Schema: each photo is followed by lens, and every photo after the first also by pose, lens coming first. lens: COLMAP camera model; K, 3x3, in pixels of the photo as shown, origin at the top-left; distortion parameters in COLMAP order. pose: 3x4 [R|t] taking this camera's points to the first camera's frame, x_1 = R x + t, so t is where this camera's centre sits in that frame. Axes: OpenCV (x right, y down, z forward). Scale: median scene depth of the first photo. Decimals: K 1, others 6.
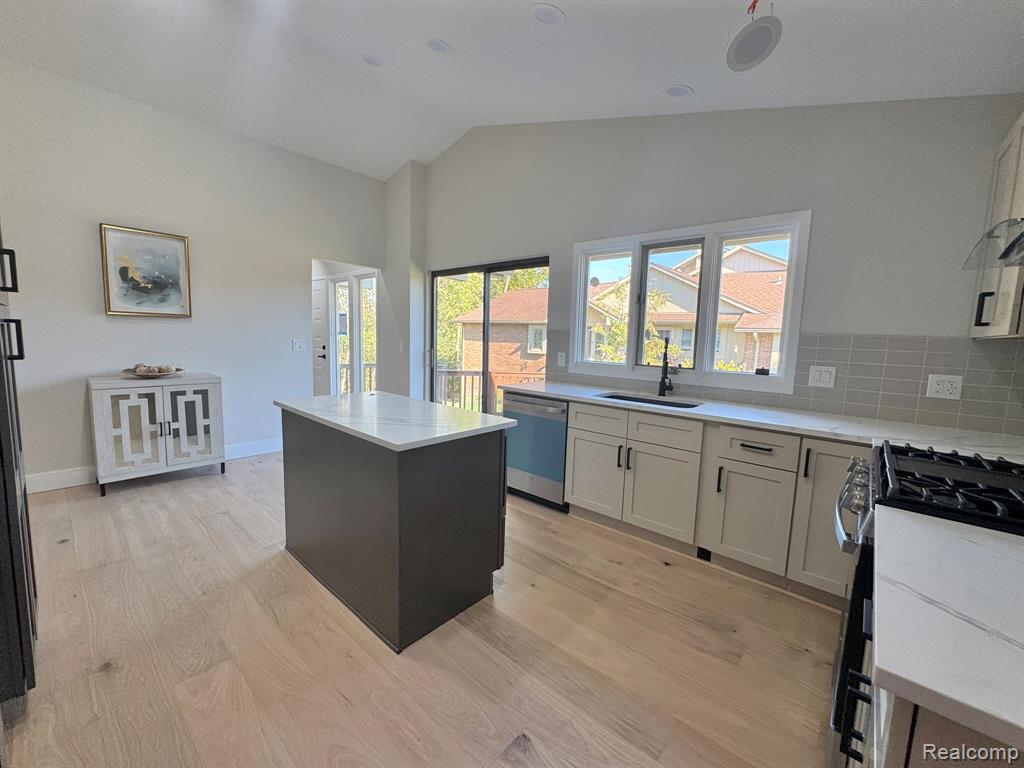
lens RADIAL K [[409.6, 0, 516.2], [0, 409.6, 384.2], [0, 0, 1]] dist [-0.007915, 0.000849]
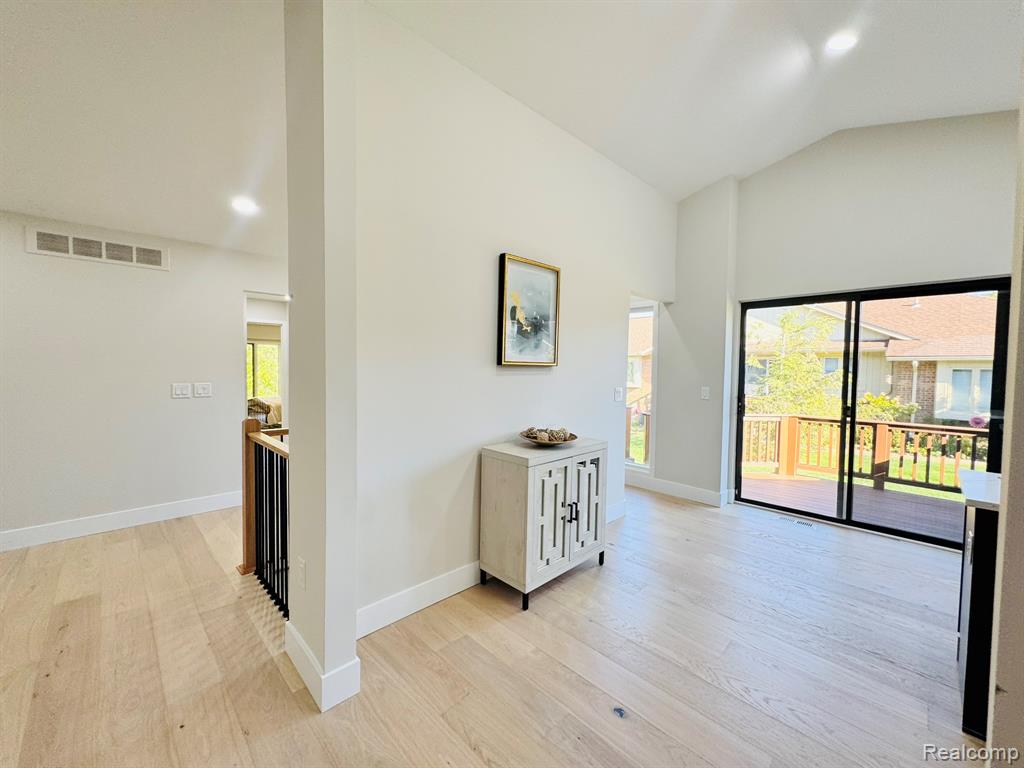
lens RADIAL K [[409.6, 0, 514.8], [0, 409.6, 380.1], [0, 0, 1]] dist [-0.007915, 0.000849]
pose [[0.996175, -0.022472, -0.084440, -0.841106], [0.014576, 0.995561, -0.092988, -0.063252], [0.086155, 0.091401, 0.992080, 0.194914]]
